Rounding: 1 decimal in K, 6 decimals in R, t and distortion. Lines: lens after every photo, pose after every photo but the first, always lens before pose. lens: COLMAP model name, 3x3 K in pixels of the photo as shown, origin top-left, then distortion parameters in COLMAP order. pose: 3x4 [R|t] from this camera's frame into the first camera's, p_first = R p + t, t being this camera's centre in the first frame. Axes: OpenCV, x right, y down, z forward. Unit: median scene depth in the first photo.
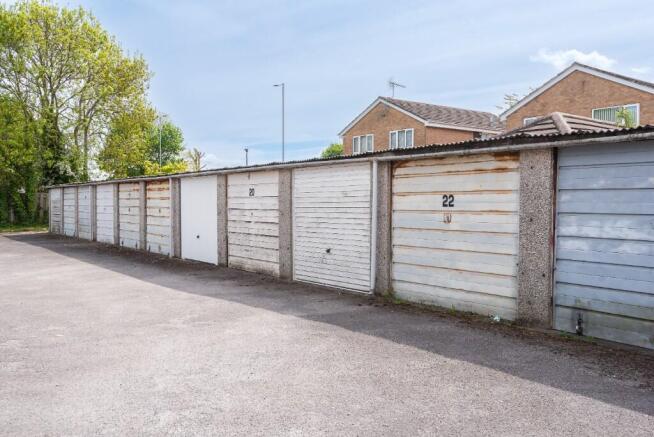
lens RADIAL K [[604.2, 0, 327.0], [0, 604.2, 218.5], [0, 0, 1]] dist [0.007996, 0.007058]
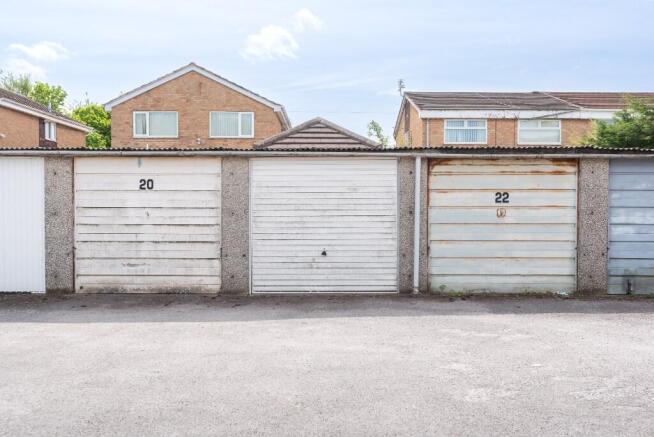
lens RADIAL K [[649.0, 0, 327.0], [0, 649.0, 218.5], [0, 0, 1]] dist [0.012104, 0.008567]
pose [[0.587533, -0.015645, 0.809049, -0.929126], [0.019472, 0.999797, 0.005193, -0.002768], [-0.808966, 0.012703, 0.587718, 0.527824]]
